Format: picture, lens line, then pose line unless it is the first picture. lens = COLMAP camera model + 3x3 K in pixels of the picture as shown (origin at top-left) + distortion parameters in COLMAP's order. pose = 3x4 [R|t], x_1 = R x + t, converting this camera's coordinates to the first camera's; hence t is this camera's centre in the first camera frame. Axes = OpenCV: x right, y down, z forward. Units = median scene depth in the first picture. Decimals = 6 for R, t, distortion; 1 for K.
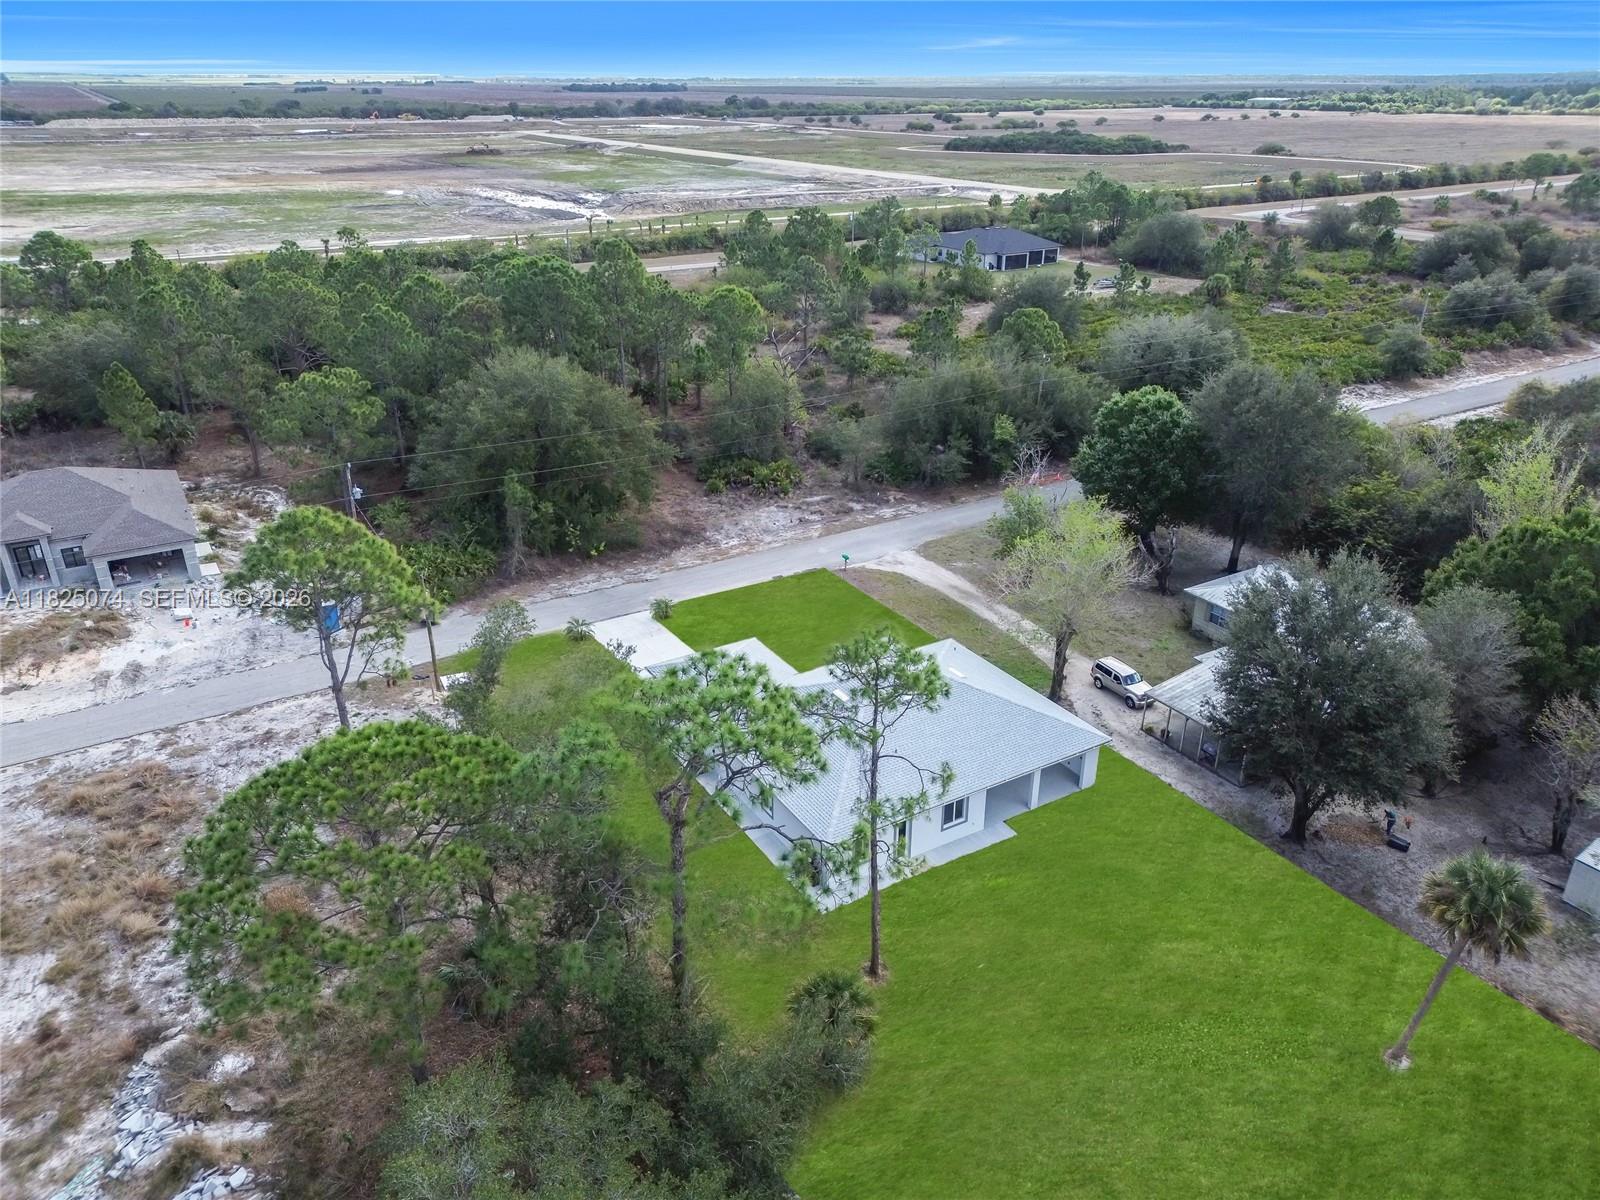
lens RADIAL K [[1109.9, 0, 800.0], [0, 1109.9, 600.0], [0, 0, 1]] dist [0.064146, -0.066622]
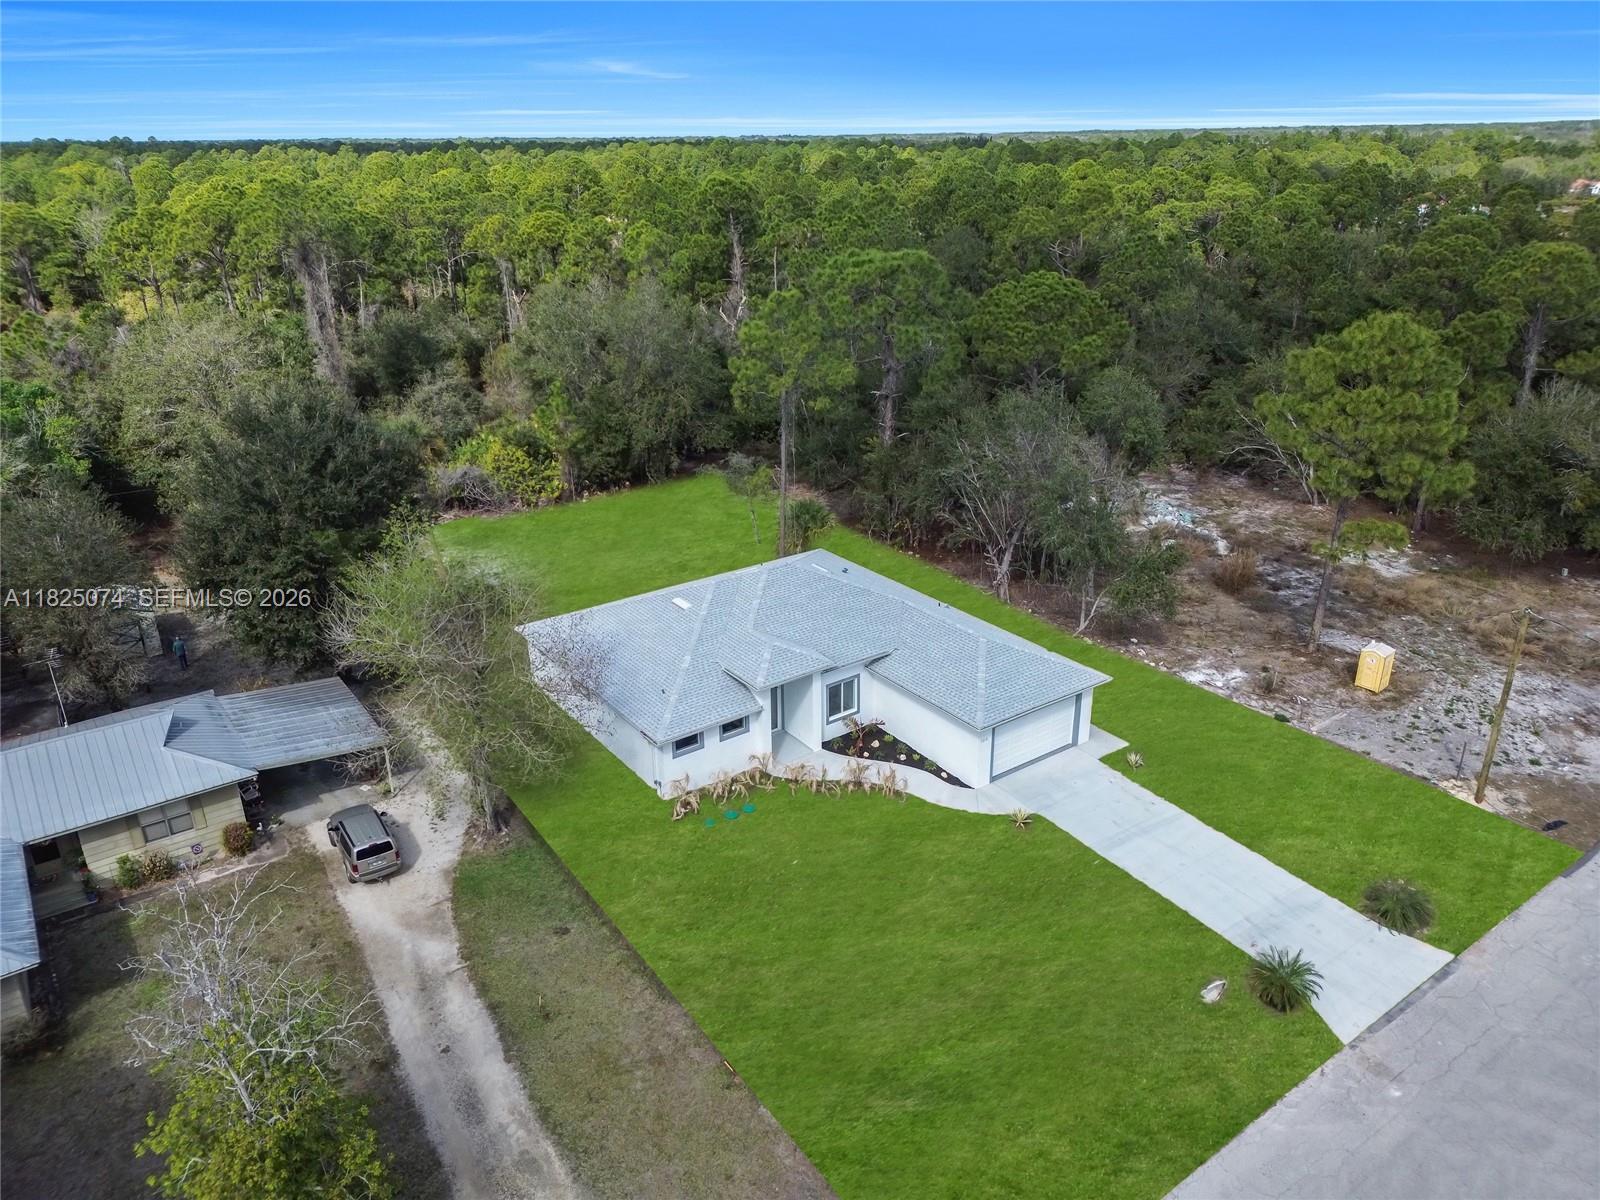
lens RADIAL K [[1109.9, 0, 800.0], [0, 1109.9, 600.0], [0, 0, 1]] dist [0.064146, -0.066622]
pose [[-0.996531, 0.028363, -0.078243, 0.080765], [-0.039369, 0.667639, 0.743444, -0.358148], [0.073325, 0.743945, -0.664206, 1.049936]]
